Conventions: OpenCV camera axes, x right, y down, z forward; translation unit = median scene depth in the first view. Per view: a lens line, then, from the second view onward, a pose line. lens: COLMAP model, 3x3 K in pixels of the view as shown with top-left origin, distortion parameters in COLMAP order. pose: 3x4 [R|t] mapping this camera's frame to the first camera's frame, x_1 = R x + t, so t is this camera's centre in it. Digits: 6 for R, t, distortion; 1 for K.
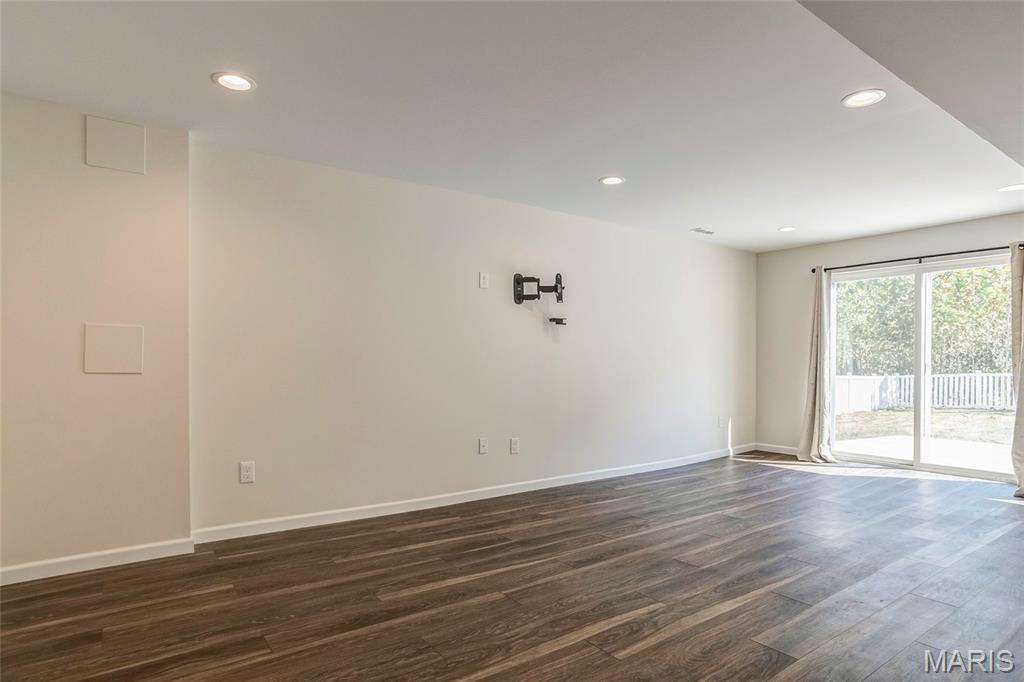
lens RADIAL K [[562.0, 0, 513.7], [0, 562.0, 365.8], [0, 0, 1]] dist [-0.105720, 0.078691]
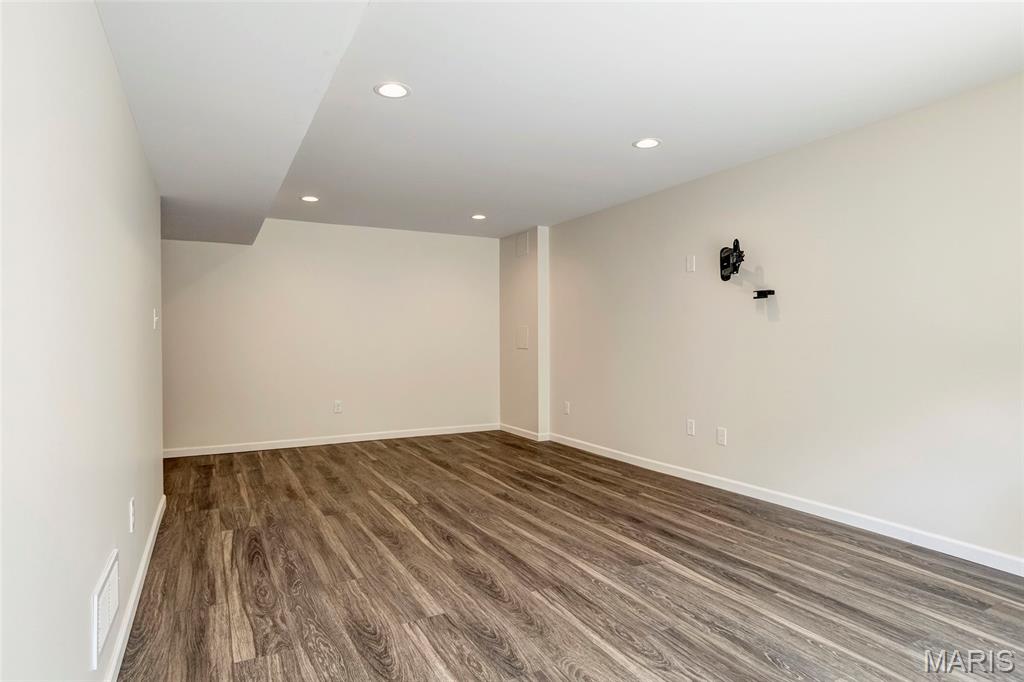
lens RADIAL K [[563.8, 0, 512.0], [0, 563.8, 341.0], [0, 0, 1]] dist [-0.002090, 0.001454]
pose [[-0.118654, -0.002408, -0.992933, 1.200123], [-0.001856, 0.999996, -0.002203, -0.012900], [0.992934, 0.001581, -0.118658, 0.963877]]
